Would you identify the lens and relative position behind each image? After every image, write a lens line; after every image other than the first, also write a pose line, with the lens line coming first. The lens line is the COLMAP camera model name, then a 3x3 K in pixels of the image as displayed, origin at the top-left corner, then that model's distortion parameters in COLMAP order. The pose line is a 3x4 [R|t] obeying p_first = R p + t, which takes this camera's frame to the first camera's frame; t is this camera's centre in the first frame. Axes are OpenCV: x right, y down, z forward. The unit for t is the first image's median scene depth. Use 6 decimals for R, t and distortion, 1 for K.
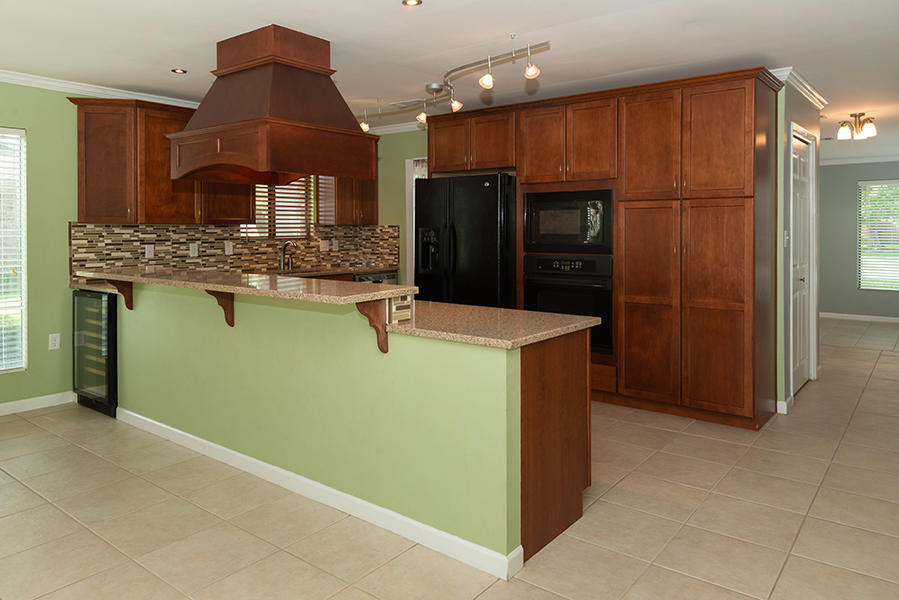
lens RADIAL K [[614.4, 0, 452.5], [0, 614.4, 239.9], [0, 0, 1]] dist [0.017501, -0.023063]
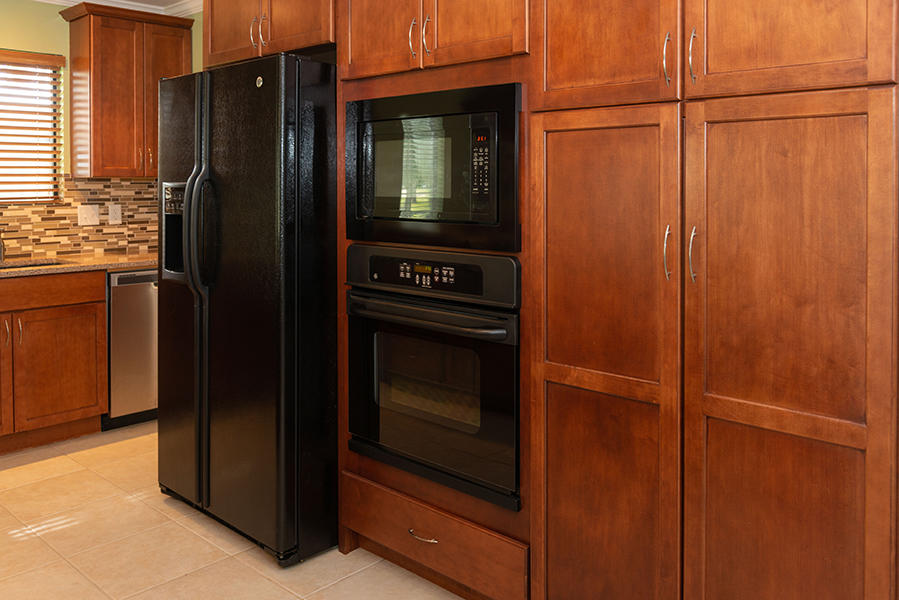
lens RADIAL K [[755.7, 0, 454.6], [0, 755.7, 188.0], [0, 0, 1]] dist [-0.018107, 0.002261]
pose [[0.995291, -0.000540, -0.096934, 0.245161], [-0.000527, 0.999940, -0.010979, -0.010385], [0.096934, 0.010979, 0.995230, 0.486681]]
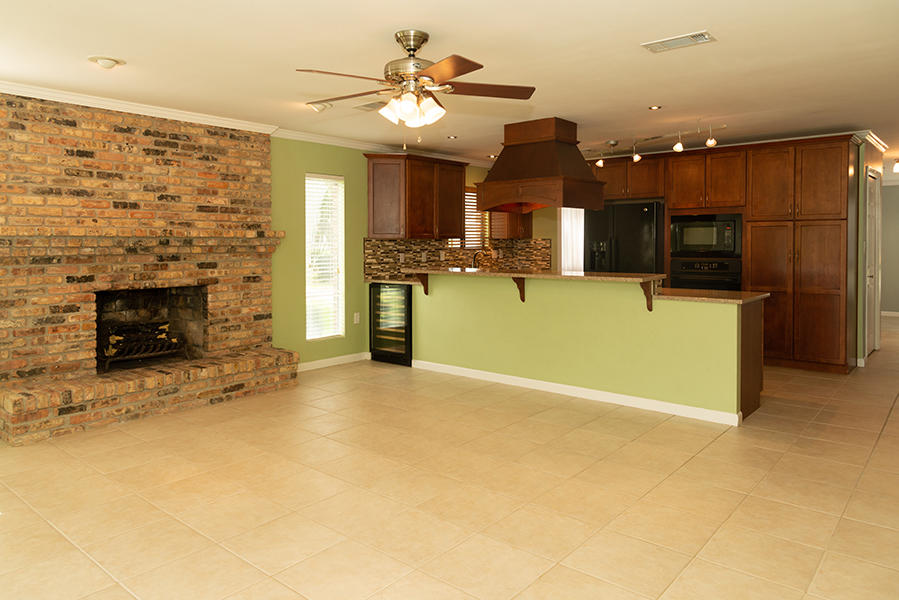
lens RADIAL K [[614.4, 0, 446.0], [0, 614.4, 257.2], [0, 0, 1]] dist [0.017501, -0.023063]
pose [[0.999260, -0.003440, -0.038312, -0.352398], [0.003764, 0.999958, 0.008388, 0.005825], [0.038282, -0.008526, 0.999231, -0.444299]]
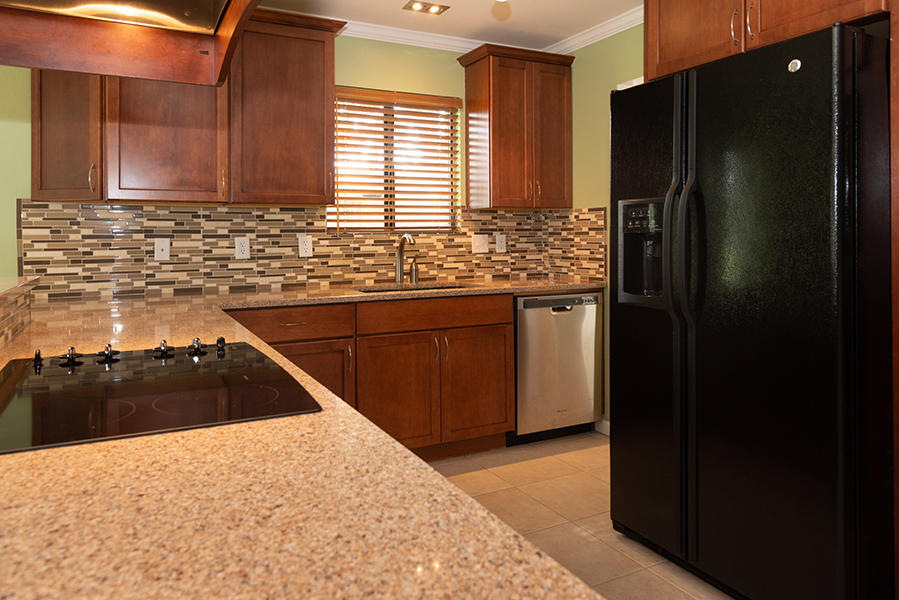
lens RADIAL K [[614.4, 0, 456.7], [0, 614.4, 236.9], [0, 0, 1]] dist [0.017501, -0.023063]
pose [[0.911184, -0.002897, -0.411990, 0.024293], [-0.002886, 0.999906, -0.013415, 0.014462], [0.411990, 0.013412, 0.911090, 0.596207]]
